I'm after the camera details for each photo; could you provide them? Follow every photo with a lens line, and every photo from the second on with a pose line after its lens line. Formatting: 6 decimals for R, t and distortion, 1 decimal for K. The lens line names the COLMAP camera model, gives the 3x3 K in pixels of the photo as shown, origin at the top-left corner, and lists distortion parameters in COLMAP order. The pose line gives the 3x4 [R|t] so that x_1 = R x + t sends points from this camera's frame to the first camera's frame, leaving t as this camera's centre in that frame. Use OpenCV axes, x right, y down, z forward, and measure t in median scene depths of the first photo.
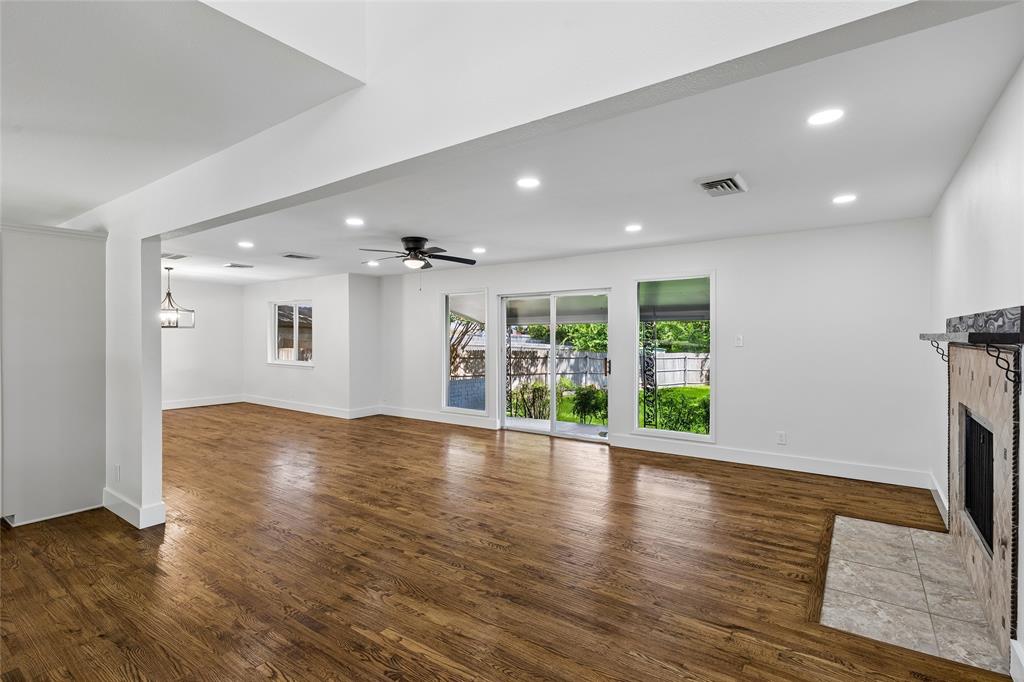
lens RADIAL K [[494.4, 0, 507.4], [0, 494.4, 338.5], [0, 0, 1]] dist [-0.005730, 0.002083]
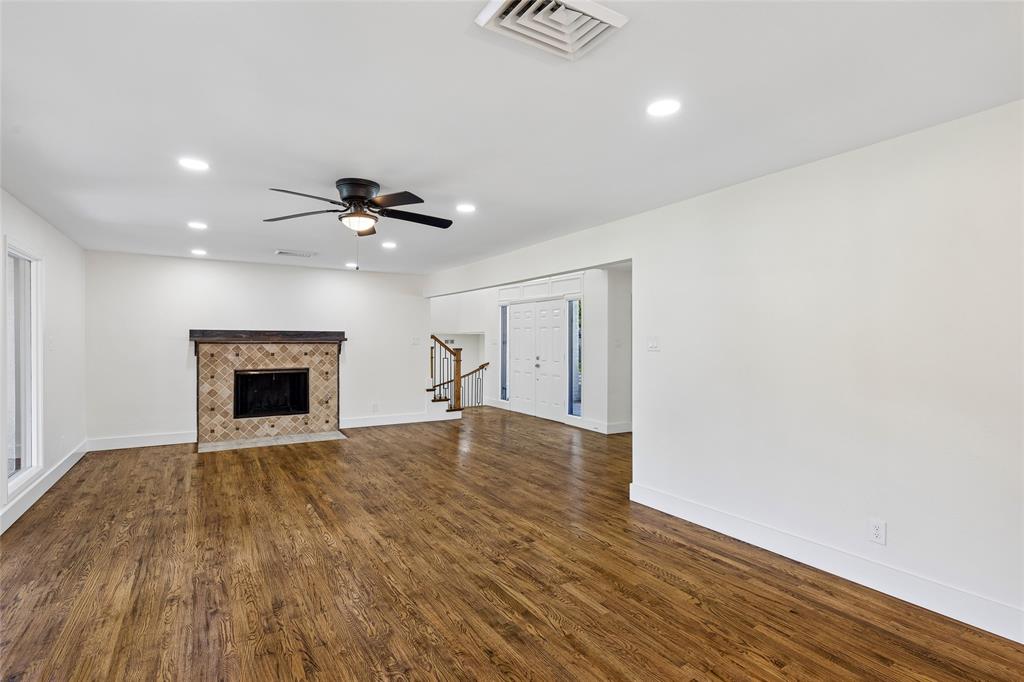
lens RADIAL K [[494.4, 0, 501.9], [0, 494.4, 339.7], [0, 0, 1]] dist [-0.005730, 0.002083]
pose [[-0.920067, -0.000011, 0.391761, -0.800053], [0.001788, 0.999989, 0.004227, -0.006202], [-0.391757, 0.004590, -0.920057, 2.006983]]
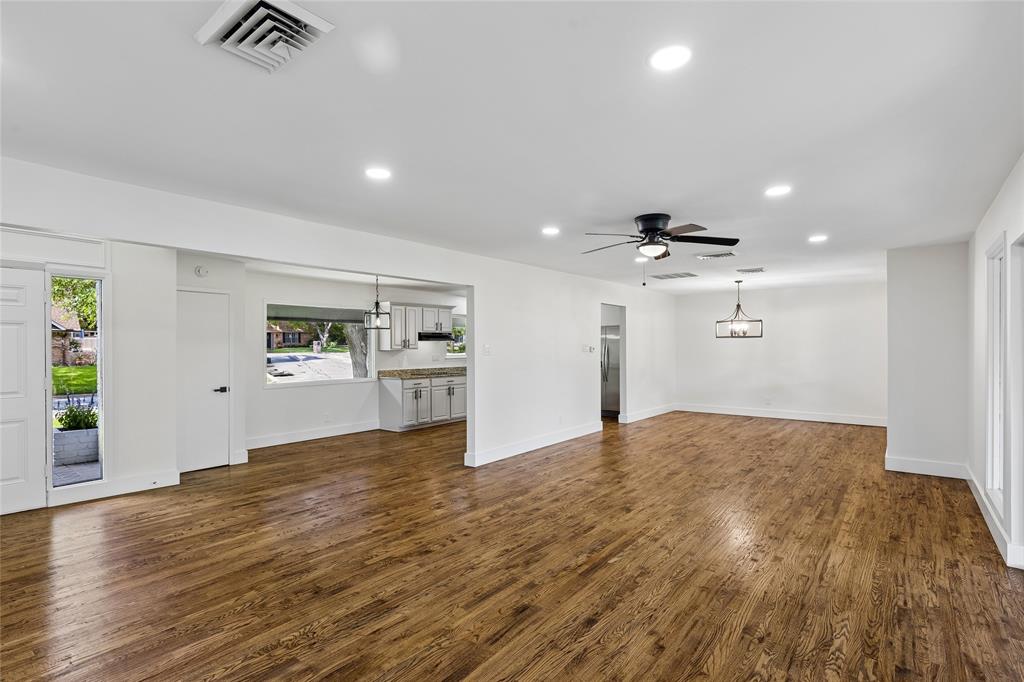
lens RADIAL K [[494.4, 0, 505.7], [0, 494.4, 345.4], [0, 0, 1]] dist [-0.005730, 0.002083]
pose [[-0.058907, -0.001064, -0.998263, 0.783461], [-0.001858, 0.999998, -0.000956, -0.007023], [0.998262, 0.001798, -0.058908, 1.094417]]
